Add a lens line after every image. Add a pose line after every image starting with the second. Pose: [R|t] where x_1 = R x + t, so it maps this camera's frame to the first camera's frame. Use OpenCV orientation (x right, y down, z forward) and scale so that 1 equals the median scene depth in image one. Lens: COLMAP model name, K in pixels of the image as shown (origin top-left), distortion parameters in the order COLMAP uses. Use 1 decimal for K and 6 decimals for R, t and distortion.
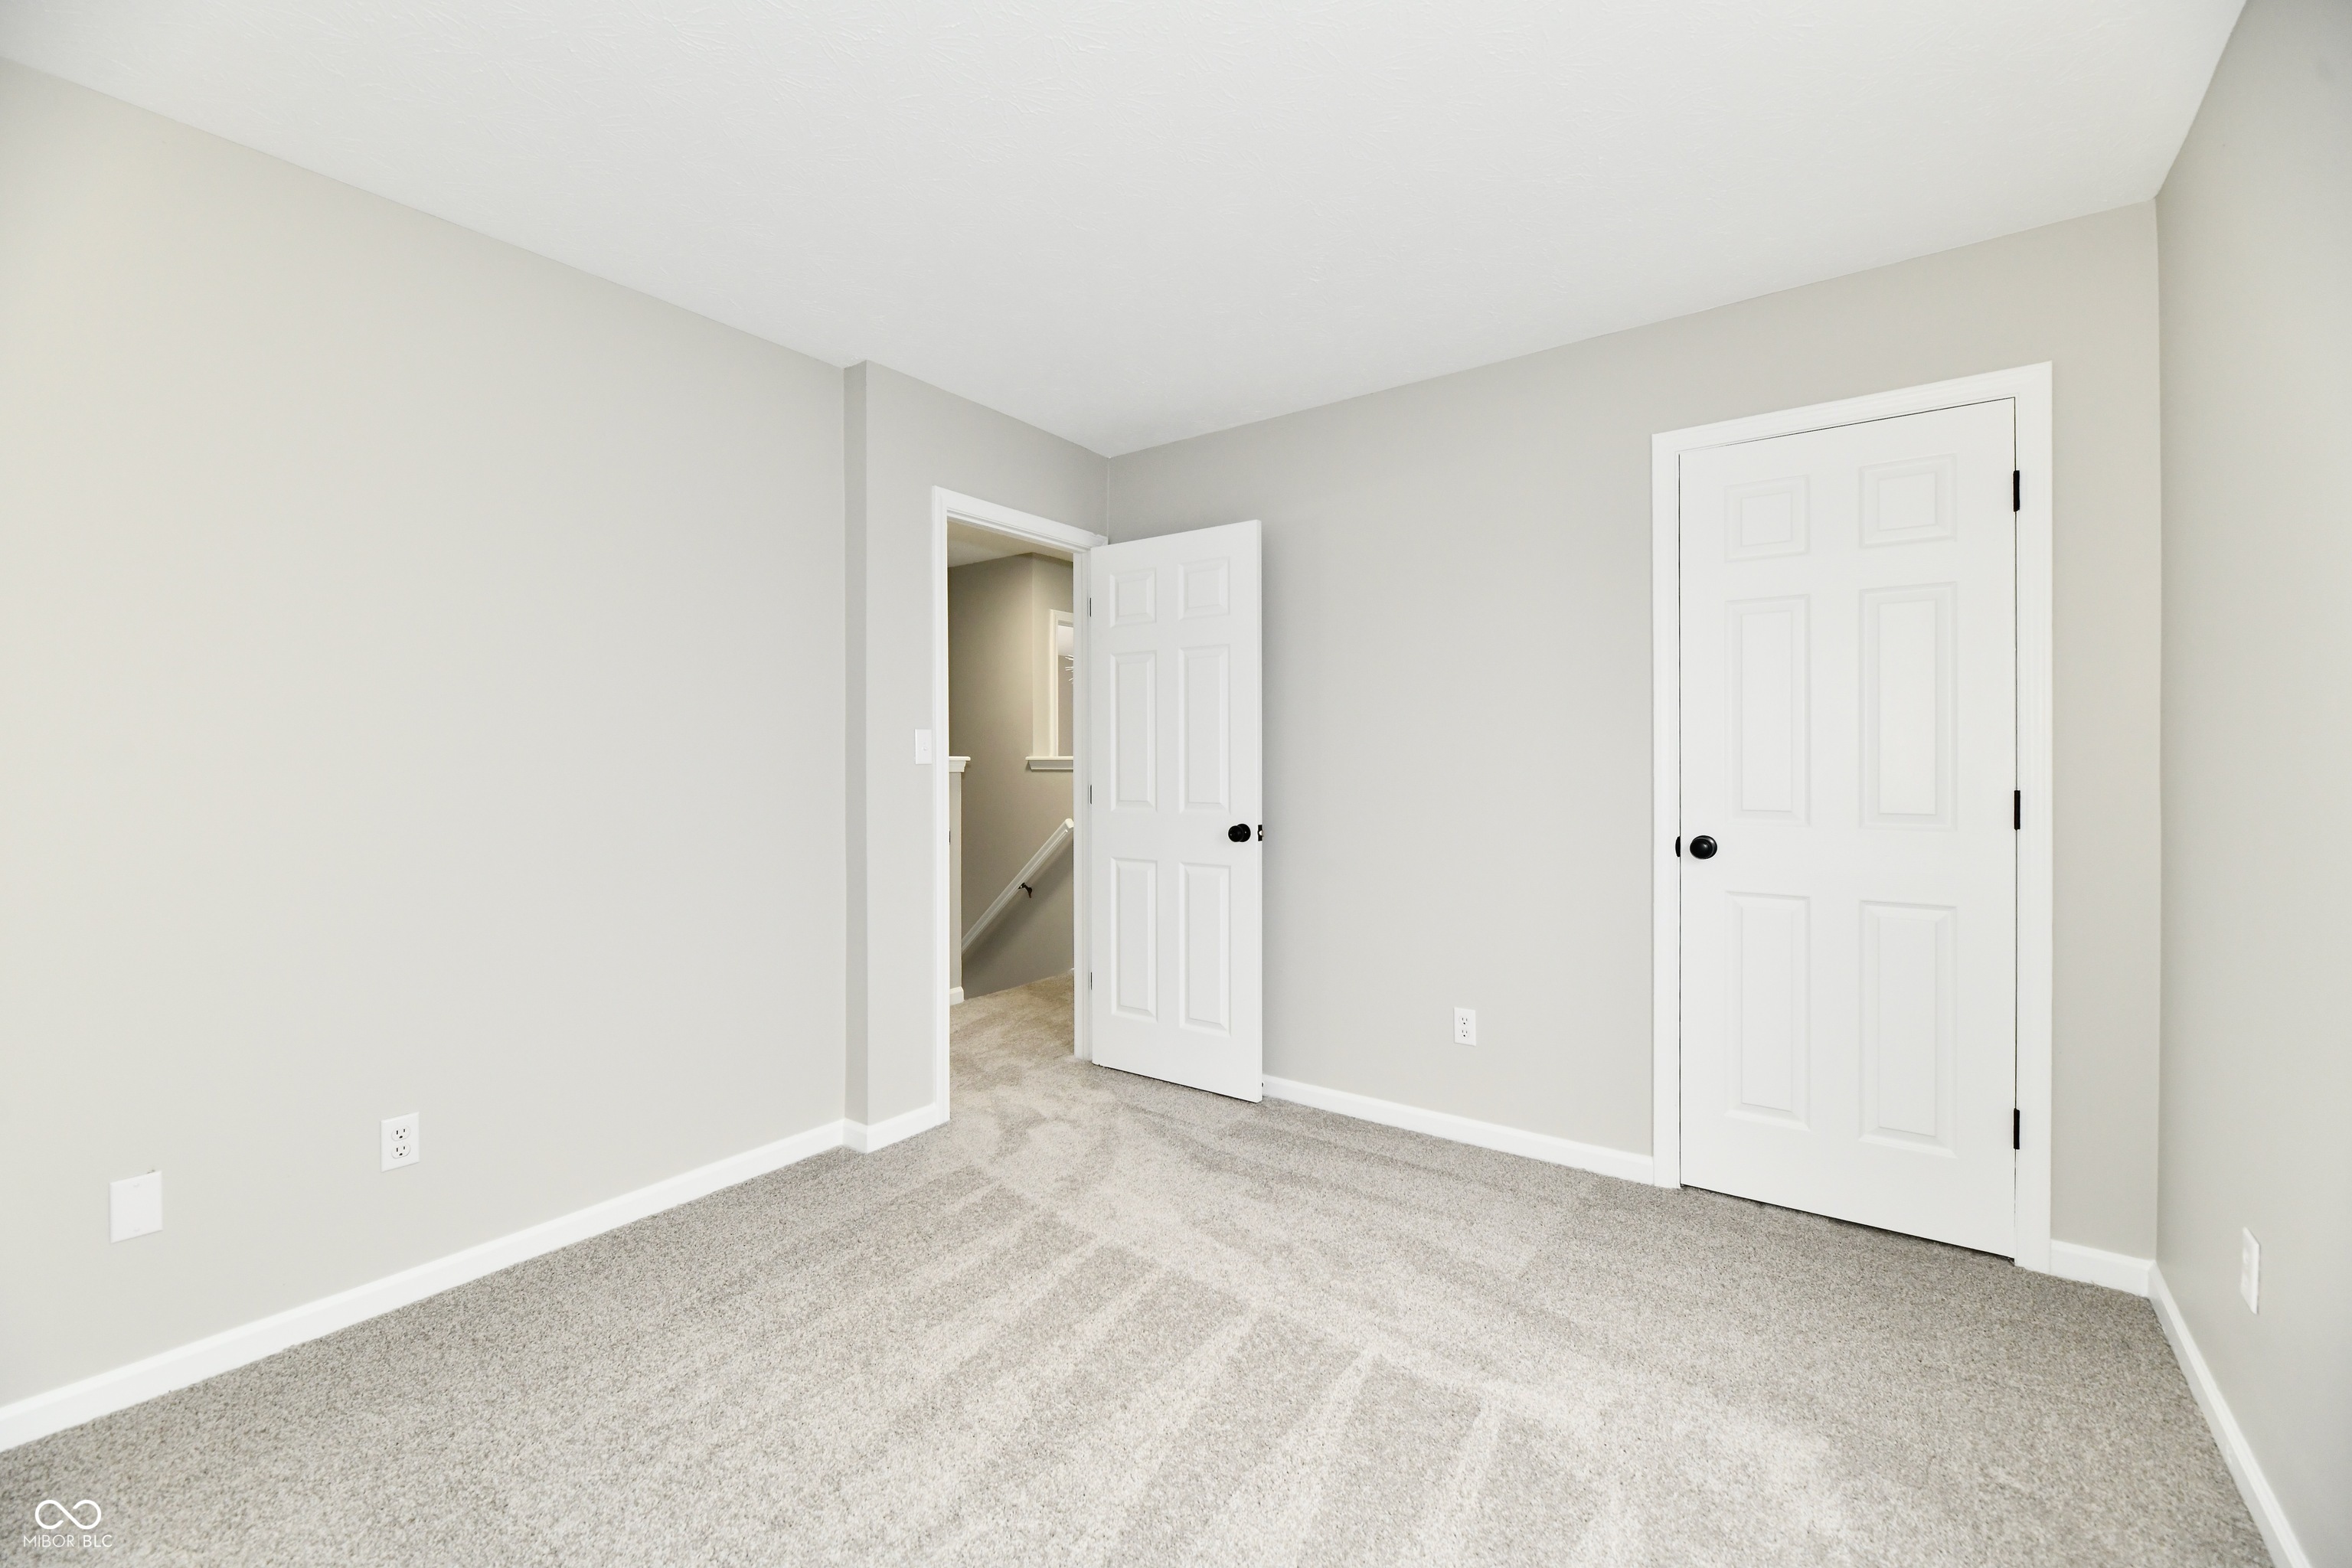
lens RADIAL K [[960.3, 0, 1168.0], [0, 960.3, 766.2], [0, 0, 1]] dist [-0.000990, -0.000084]
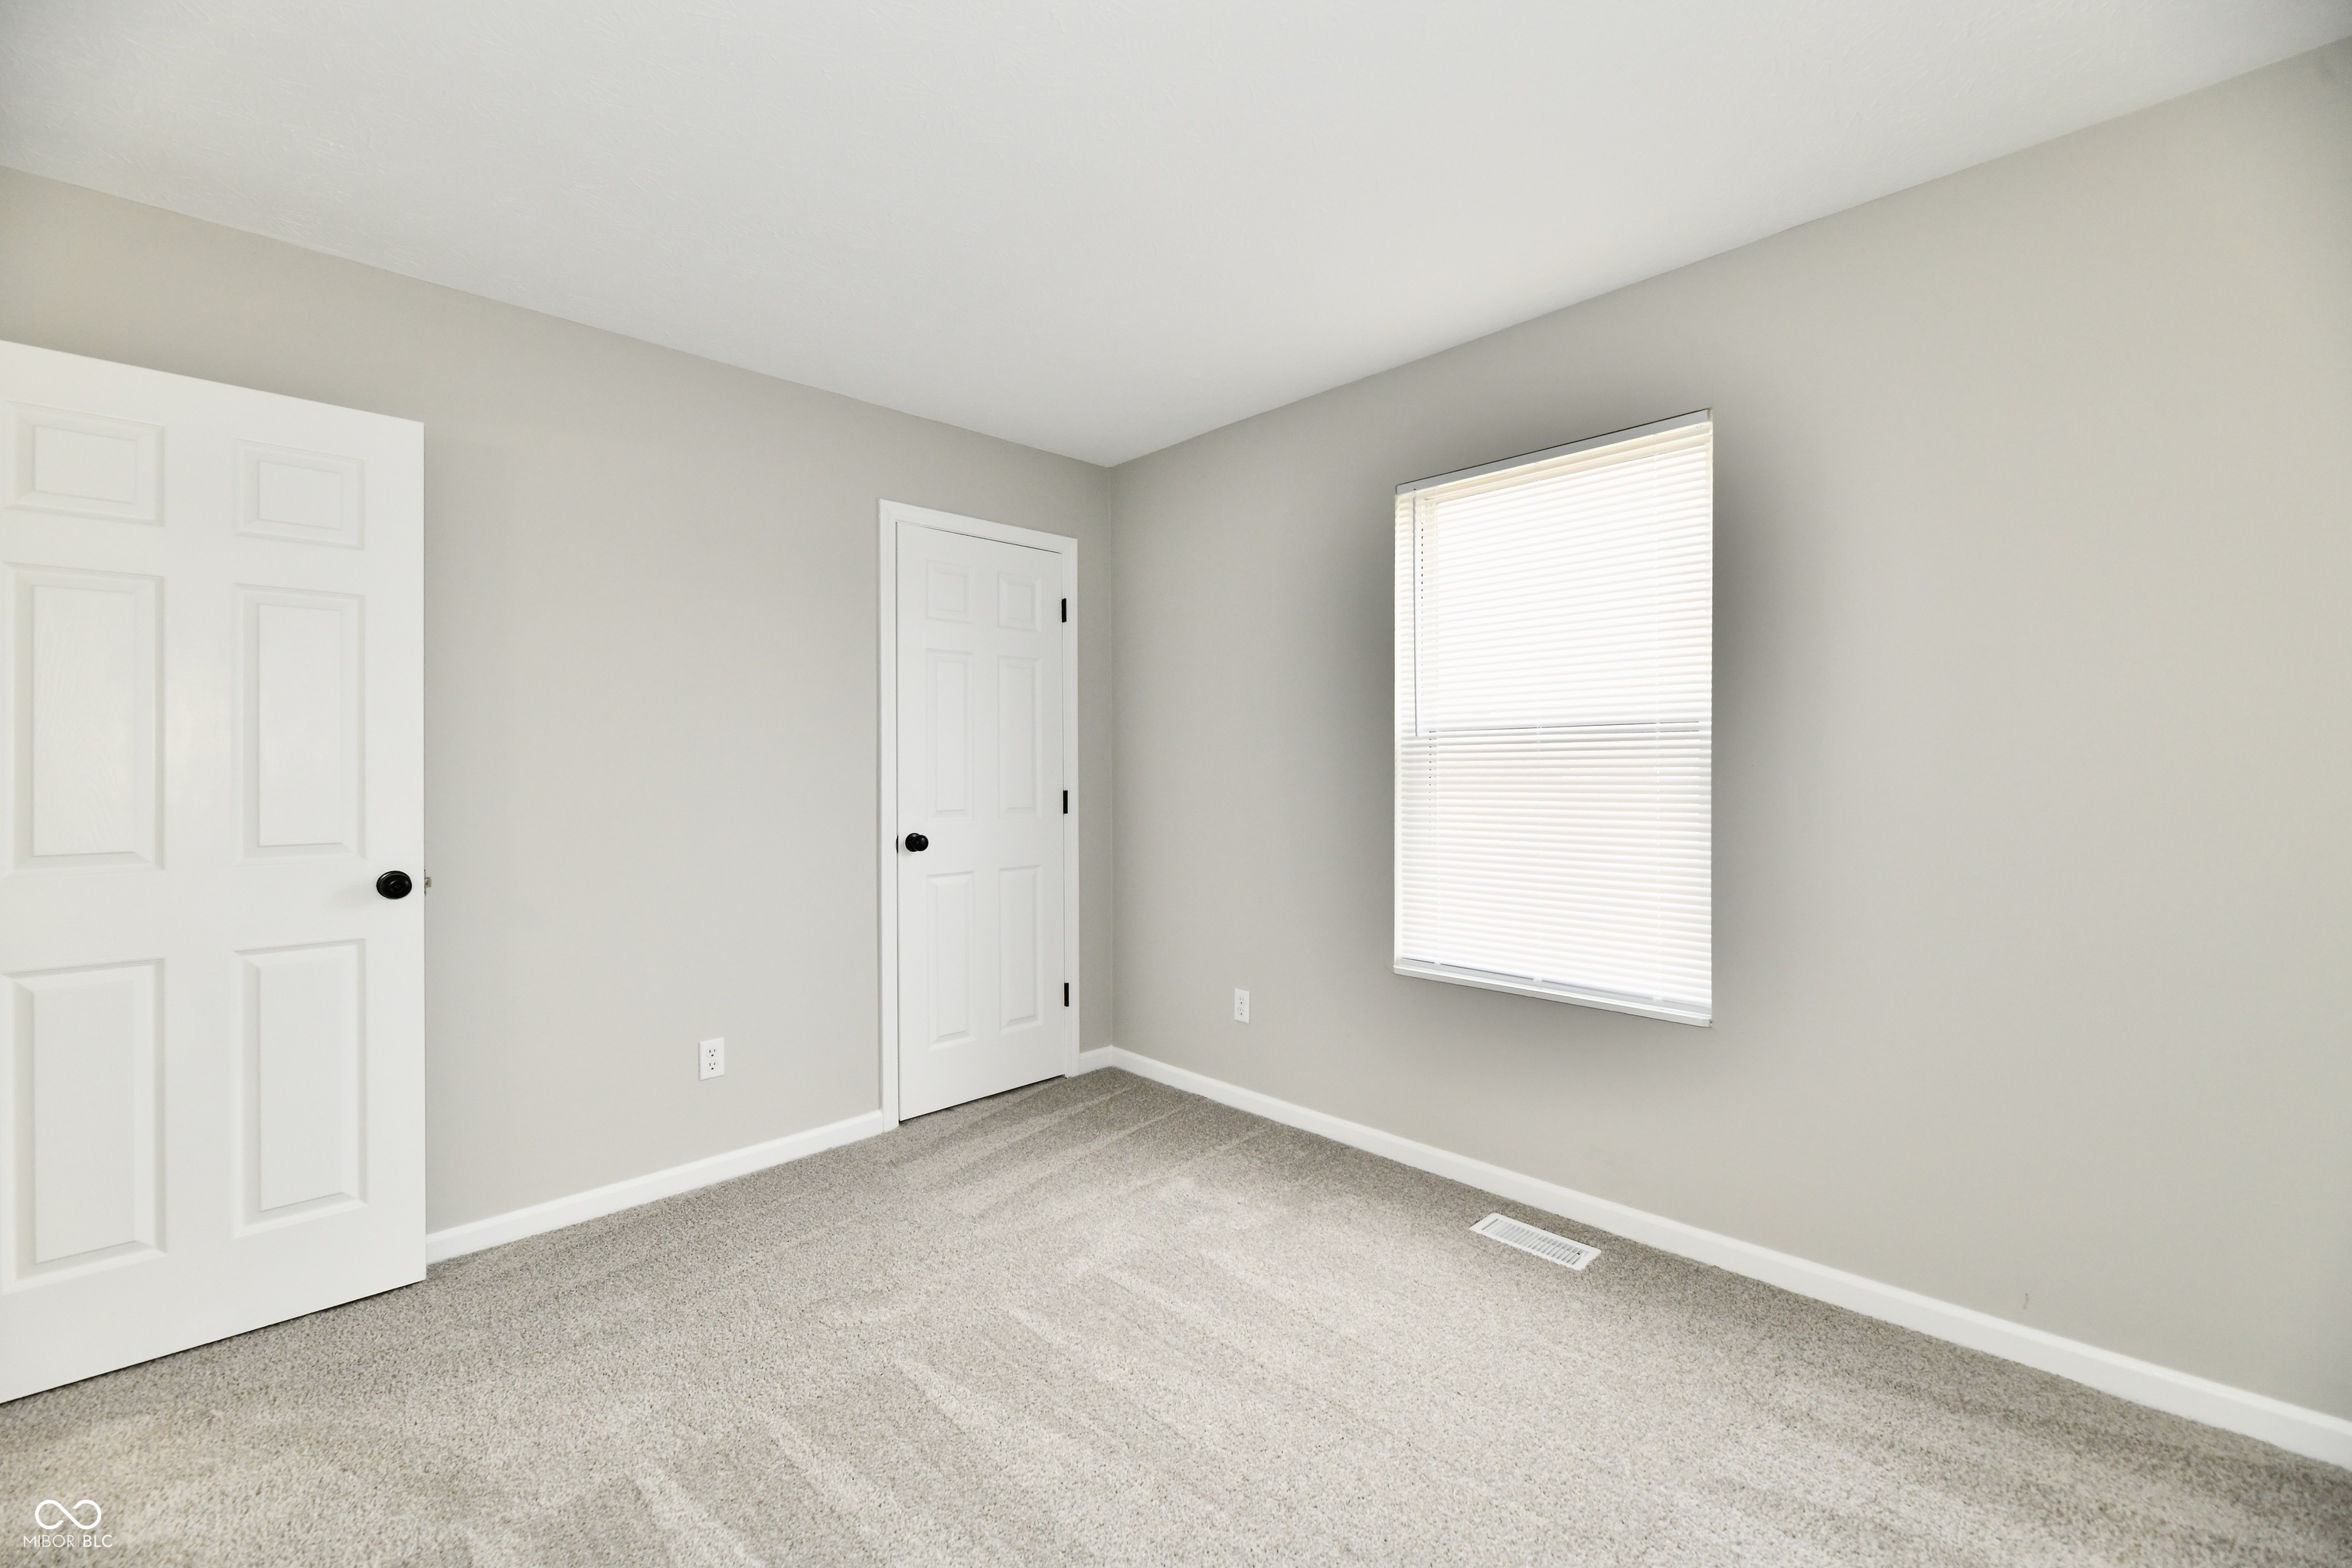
lens RADIAL K [[960.3, 0, 1168.0], [0, 960.3, 766.2], [0, 0, 1]] dist [-0.000990, -0.000084]
pose [[0.170138, 0.006685, 0.985398, -0.607690], [0.011096, 0.999901, -0.008700, -0.000179], [-0.985358, 0.012414, 0.170047, 0.453857]]
